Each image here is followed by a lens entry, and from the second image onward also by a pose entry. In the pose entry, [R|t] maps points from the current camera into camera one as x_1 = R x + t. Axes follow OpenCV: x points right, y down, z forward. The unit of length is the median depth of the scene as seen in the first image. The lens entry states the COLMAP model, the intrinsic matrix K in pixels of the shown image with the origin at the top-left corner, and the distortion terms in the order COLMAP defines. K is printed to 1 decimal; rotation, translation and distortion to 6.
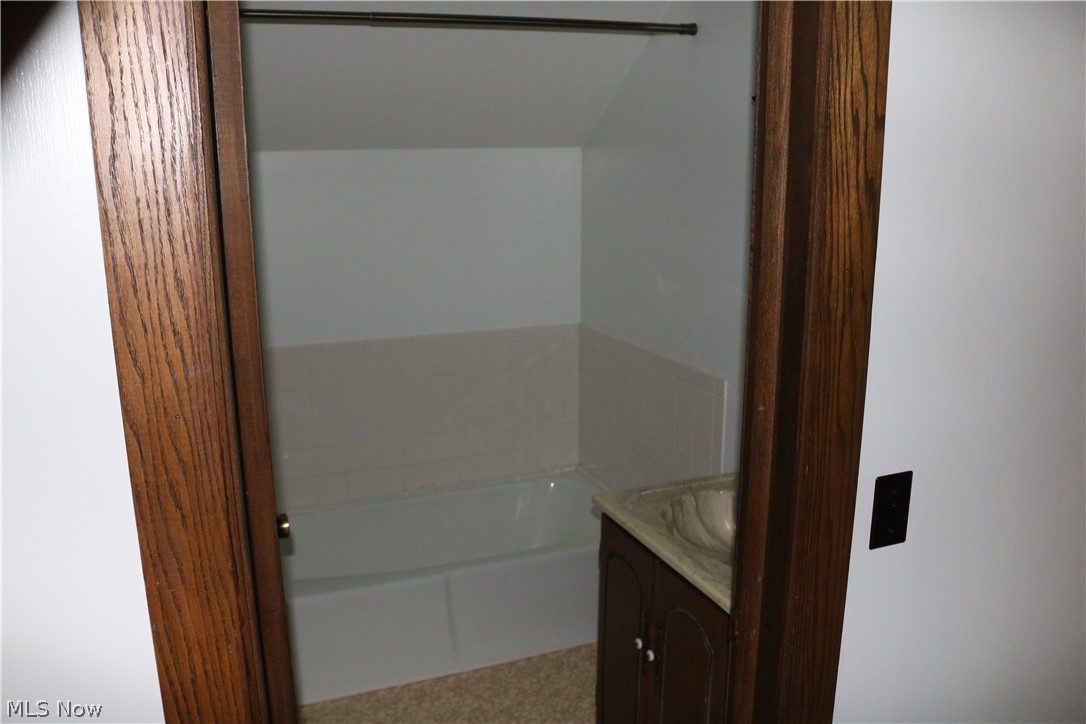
lens RADIAL K [[897.0, 0, 543.0], [0, 897.0, 362.0], [0, 0, 1]] dist [-0.002289, -0.000374]
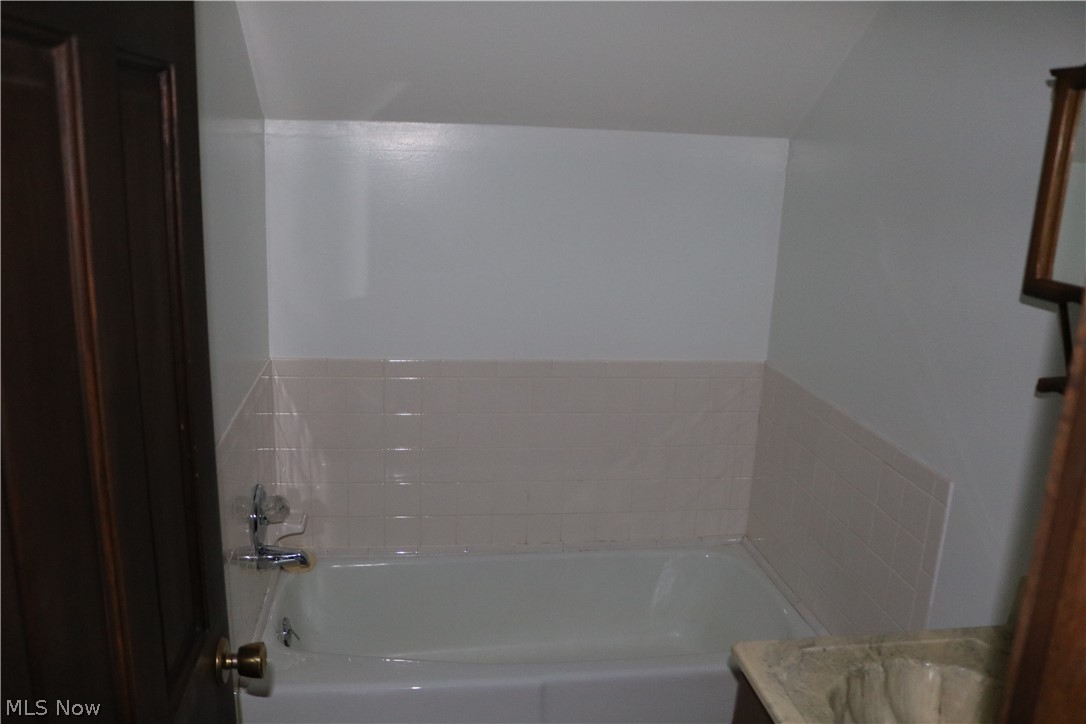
lens RADIAL K [[978.4, 0, 545.6], [0, 978.4, 413.5], [0, 0, 1]] dist [-0.004734, -0.000863]
pose [[0.976065, 0.111042, -0.186995, 0.034650], [-0.102085, 0.993147, 0.056899, -0.055066], [0.192032, -0.036448, 0.980712, 0.224622]]
